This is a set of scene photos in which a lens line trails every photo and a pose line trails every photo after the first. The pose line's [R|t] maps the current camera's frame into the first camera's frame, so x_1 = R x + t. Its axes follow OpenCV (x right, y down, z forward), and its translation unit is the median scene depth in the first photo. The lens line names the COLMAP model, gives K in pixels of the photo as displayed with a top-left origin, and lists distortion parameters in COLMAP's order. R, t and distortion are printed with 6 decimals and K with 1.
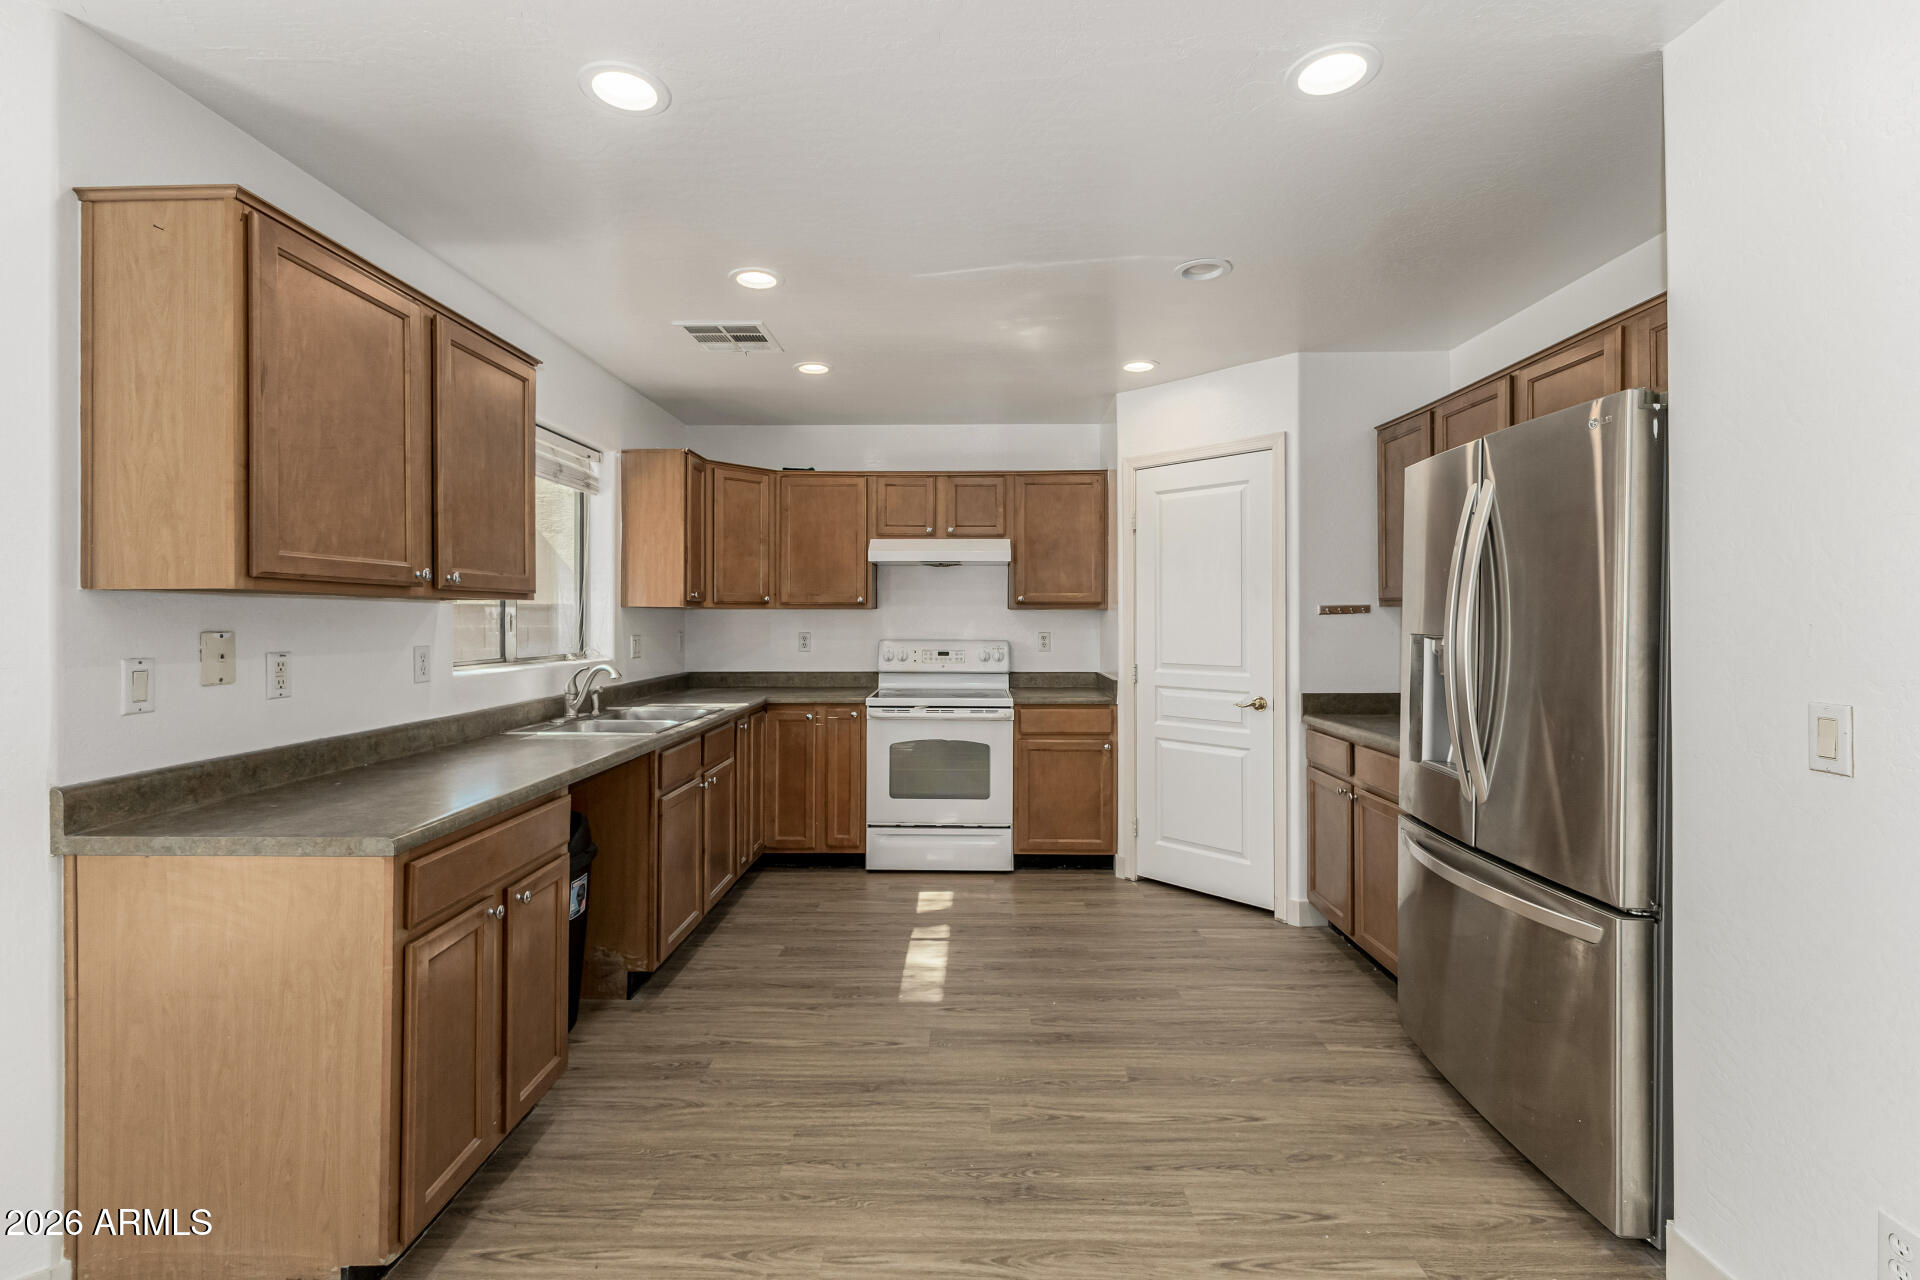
lens RADIAL K [[838.1, 0, 972.2], [0, 838.1, 618.6], [0, 0, 1]] dist [0.000107, 0.000003]
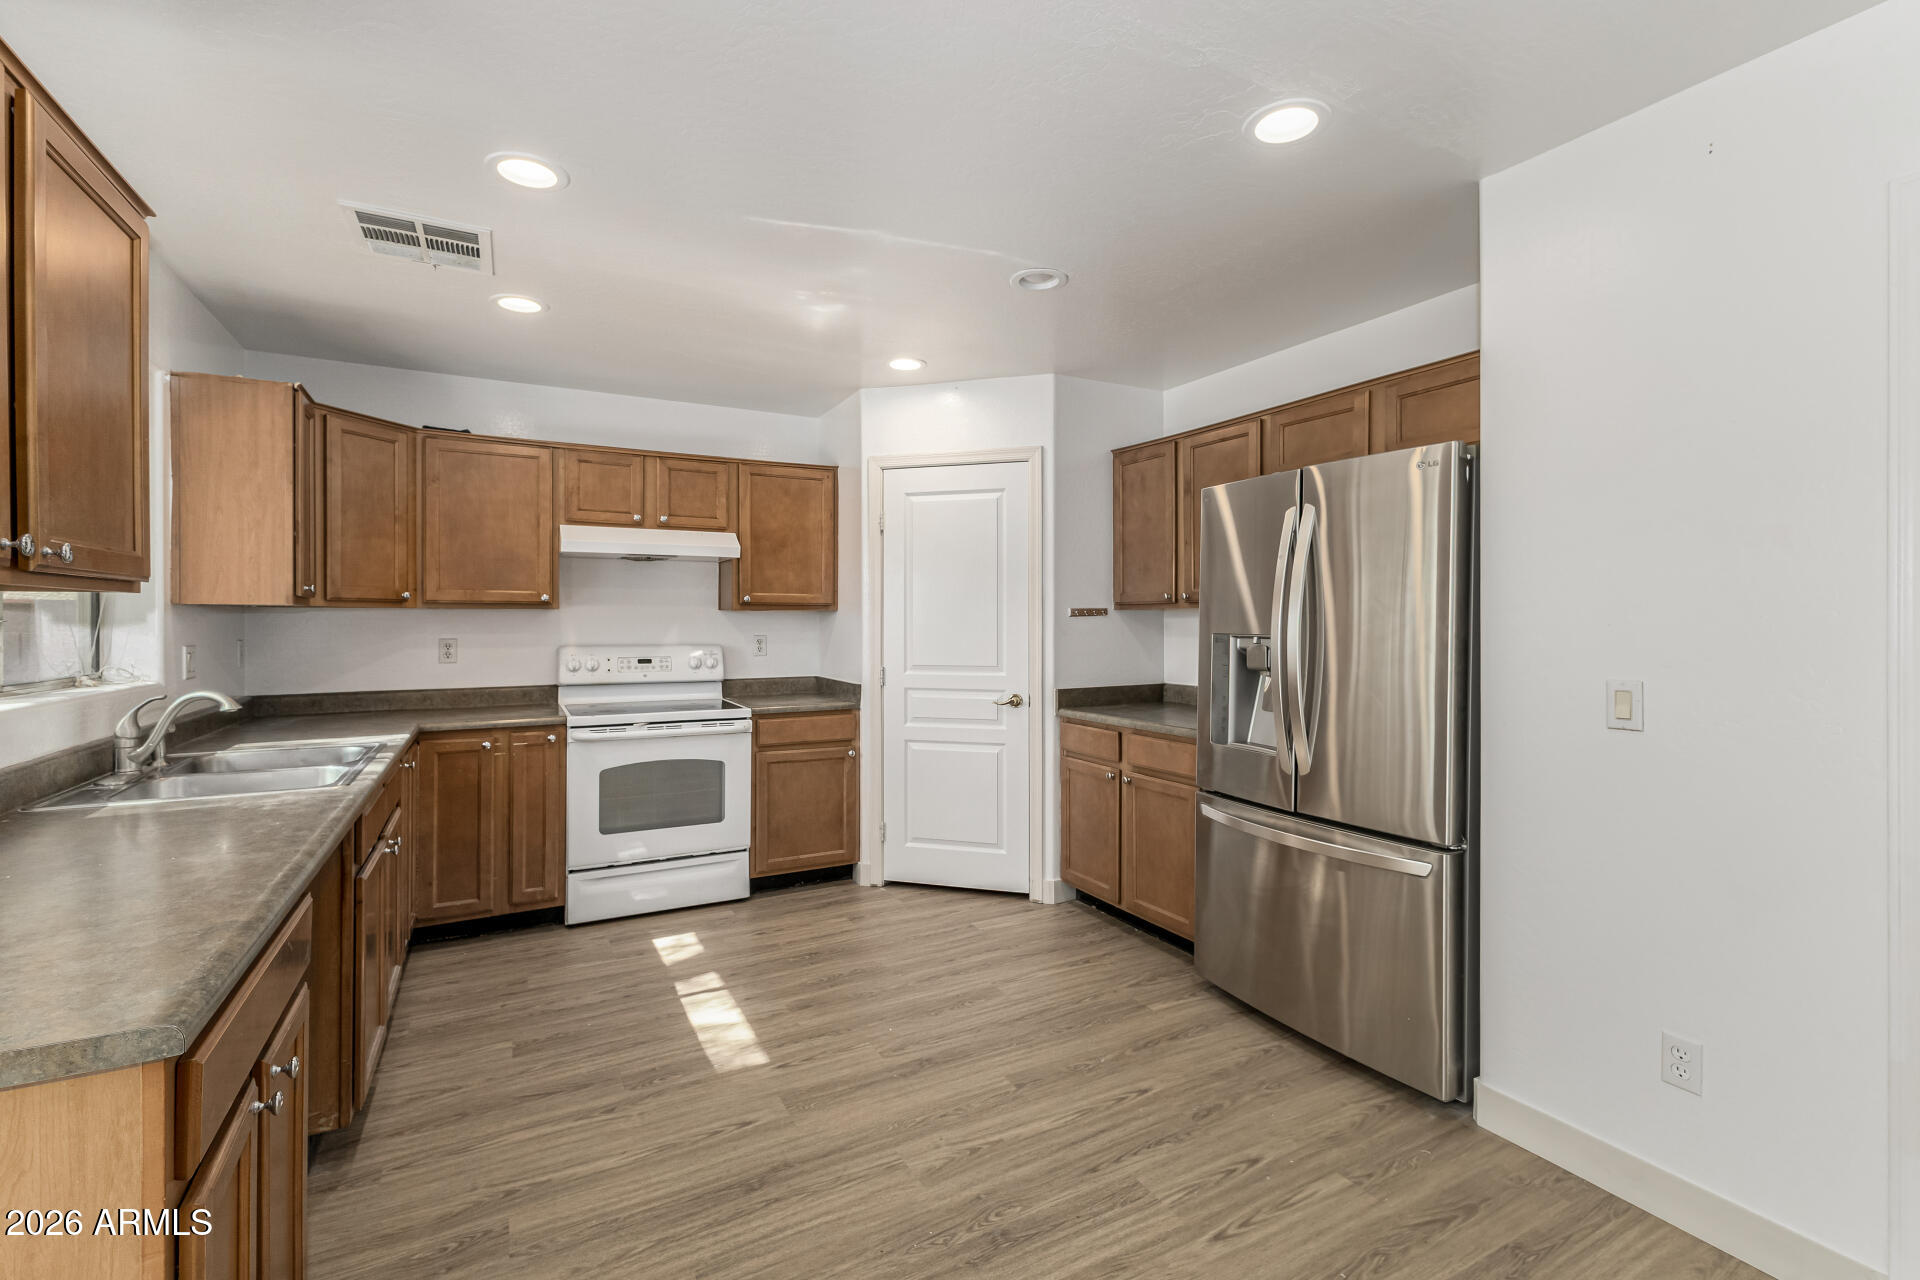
lens RADIAL K [[824.2, 0, 974.1], [0, 824.2, 627.4], [0, 0, 1]] dist [0.001950, 0.000275]
pose [[0.869328, -0.005241, 0.494208, -0.214105], [0.001212, 0.999963, 0.008472, -0.000208], [-0.494234, -0.006766, 0.869302, 0.118015]]
